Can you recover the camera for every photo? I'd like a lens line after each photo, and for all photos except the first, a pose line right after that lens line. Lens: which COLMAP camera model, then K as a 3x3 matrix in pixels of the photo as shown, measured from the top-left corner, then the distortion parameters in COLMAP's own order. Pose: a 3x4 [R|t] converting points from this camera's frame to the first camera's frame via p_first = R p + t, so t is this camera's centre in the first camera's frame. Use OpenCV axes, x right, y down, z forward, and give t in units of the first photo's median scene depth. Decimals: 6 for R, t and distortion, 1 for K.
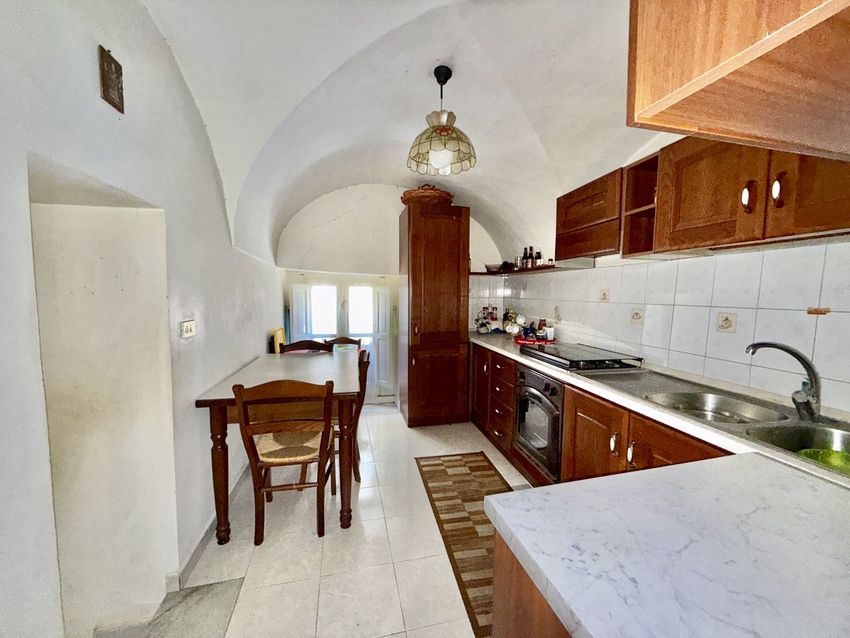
lens RADIAL K [[339.2, 0, 424.1], [0, 339.2, 319.2], [0, 0, 1]] dist [0.000725, -0.000059]
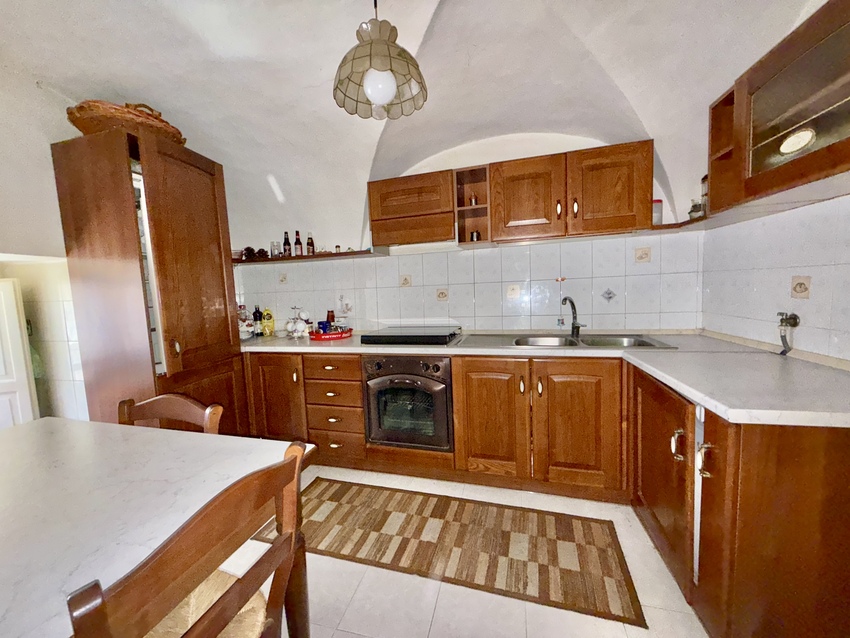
lens RADIAL K [[339.2, 0, 427.6], [0, 339.2, 318.2], [0, 0, 1]] dist [0.000725, -0.000059]
pose [[0.476148, -0.109408, 0.872532, -0.419567], [0.117025, 0.991288, 0.060438, -0.005886], [-0.871543, 0.073330, 0.484804, 0.398320]]
